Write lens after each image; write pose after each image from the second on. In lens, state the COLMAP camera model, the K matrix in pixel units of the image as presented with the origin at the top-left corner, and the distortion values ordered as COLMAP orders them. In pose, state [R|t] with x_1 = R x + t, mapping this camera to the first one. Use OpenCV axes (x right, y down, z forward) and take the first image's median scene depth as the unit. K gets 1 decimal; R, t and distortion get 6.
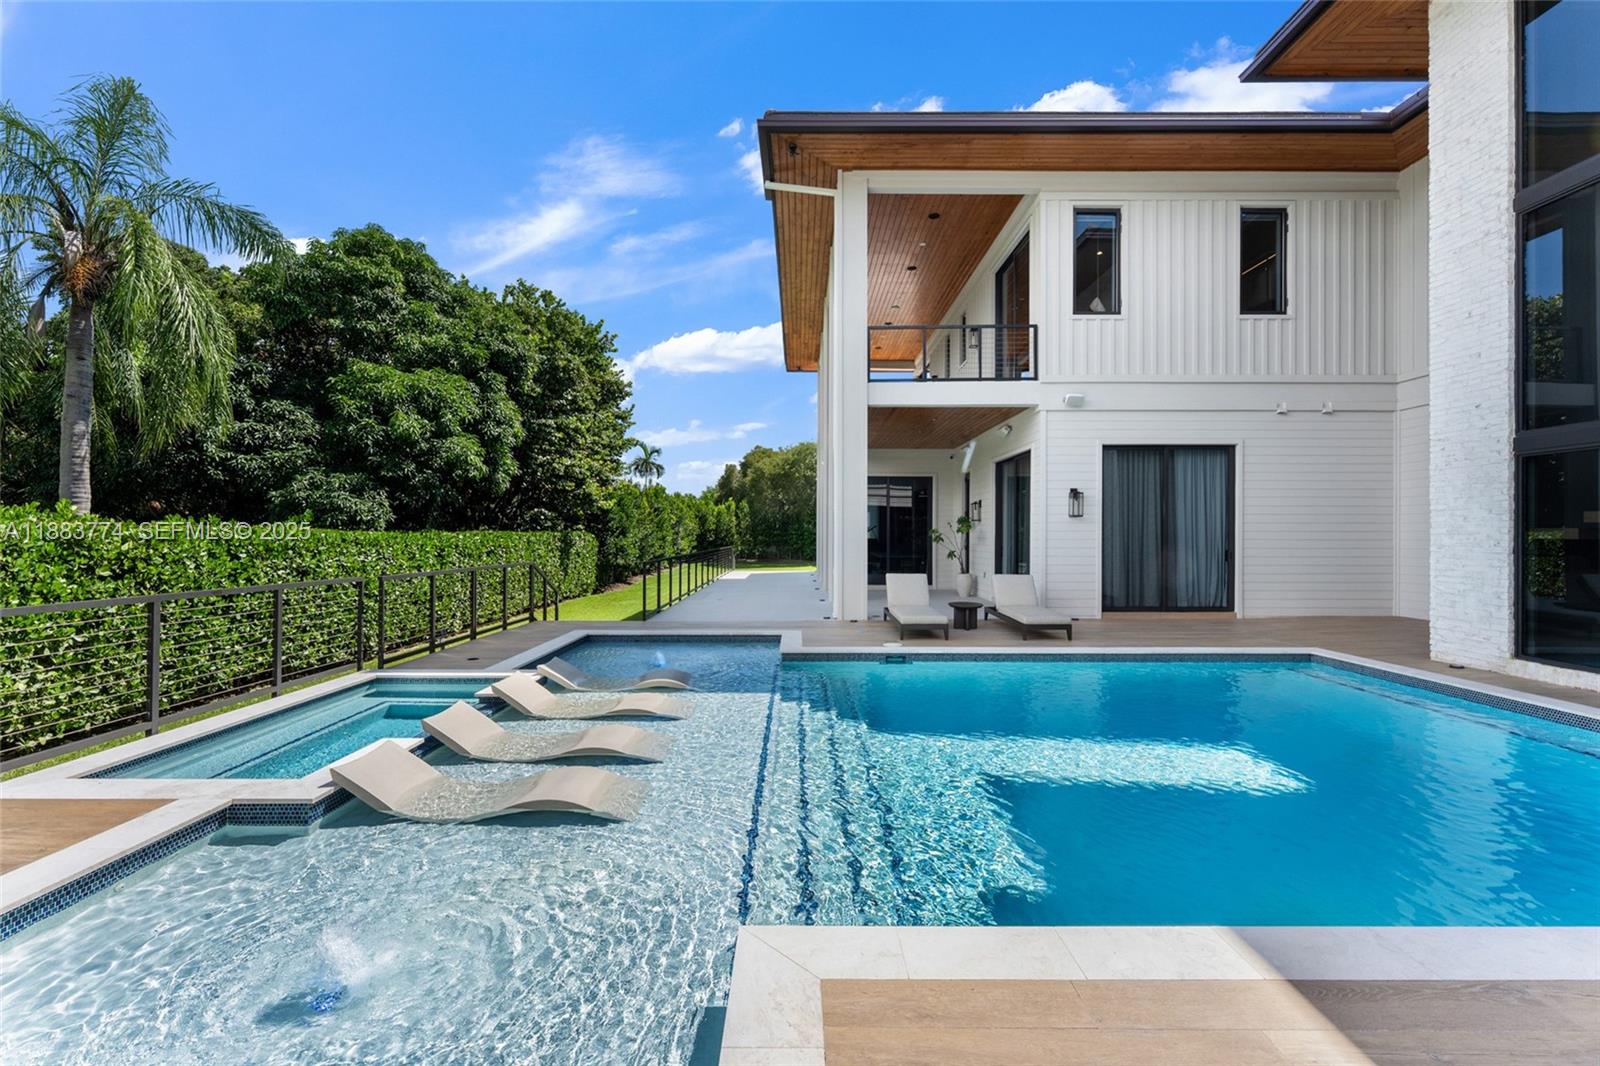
lens RADIAL K [[656.6, 0, 802.2], [0, 656.6, 531.5], [0, 0, 1]] dist [-0.003994, 0.000464]
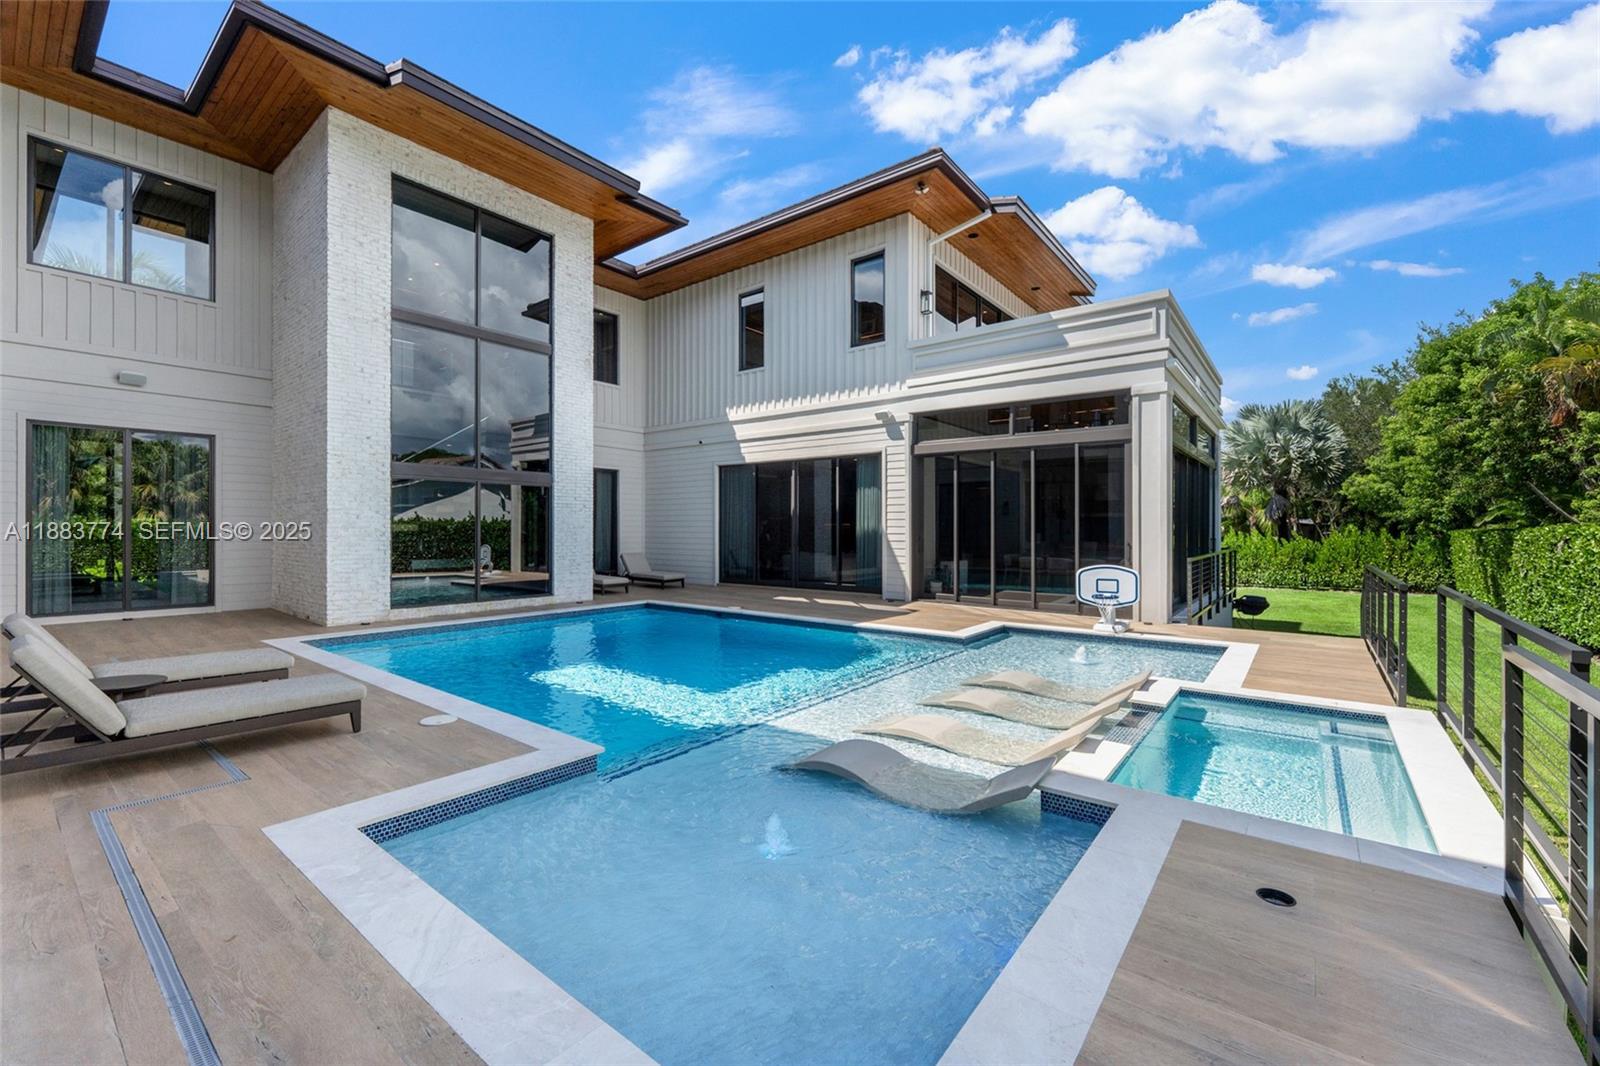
lens RADIAL K [[656.6, 0, 776.7], [0, 656.6, 529.7], [0, 0, 1]] dist [-0.003994, 0.000464]
pose [[-0.776197, -0.003908, 0.630478, -0.525266], [-0.008097, 0.999960, -0.003770, 0.005681], [-0.630438, -0.008031, -0.776198, 1.464603]]
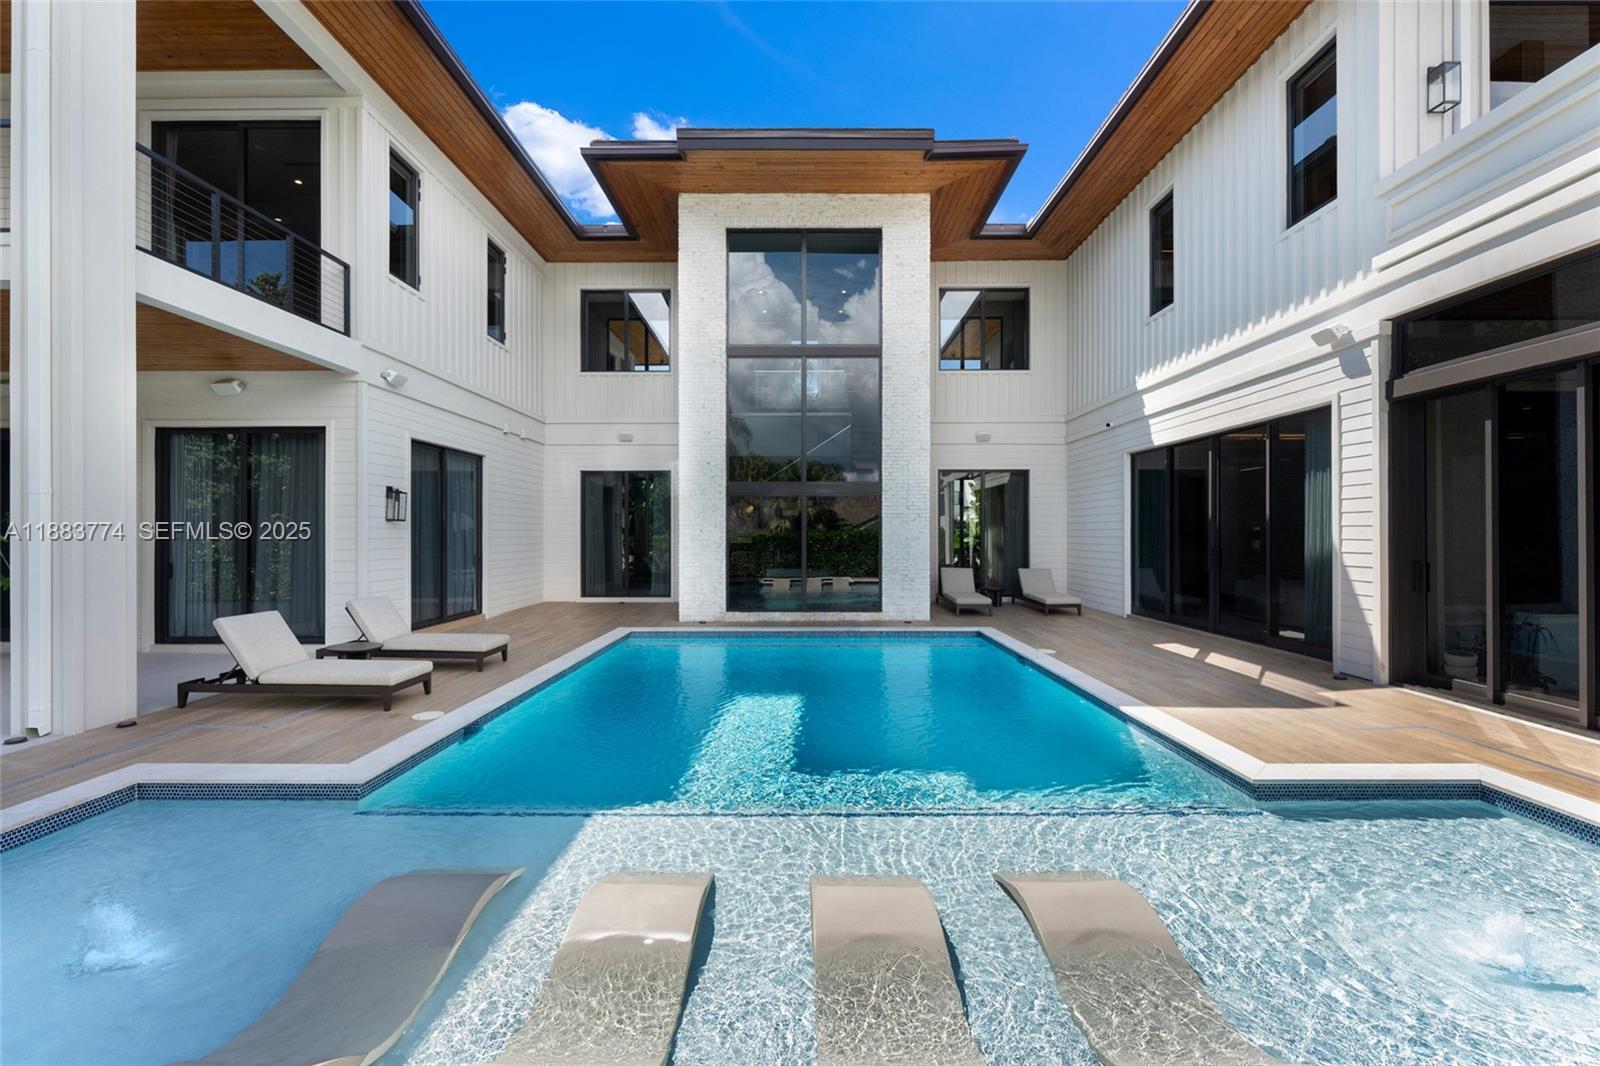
lens RADIAL K [[656.6, 0, 805.6], [0, 656.6, 537.0], [0, 0, 1]] dist [-0.003994, 0.000464]
pose [[0.005353, -0.006603, 0.999964, -0.600539], [-0.005965, 0.999960, 0.006635, -0.016544], [-0.999968, -0.006000, 0.005314, 0.705199]]
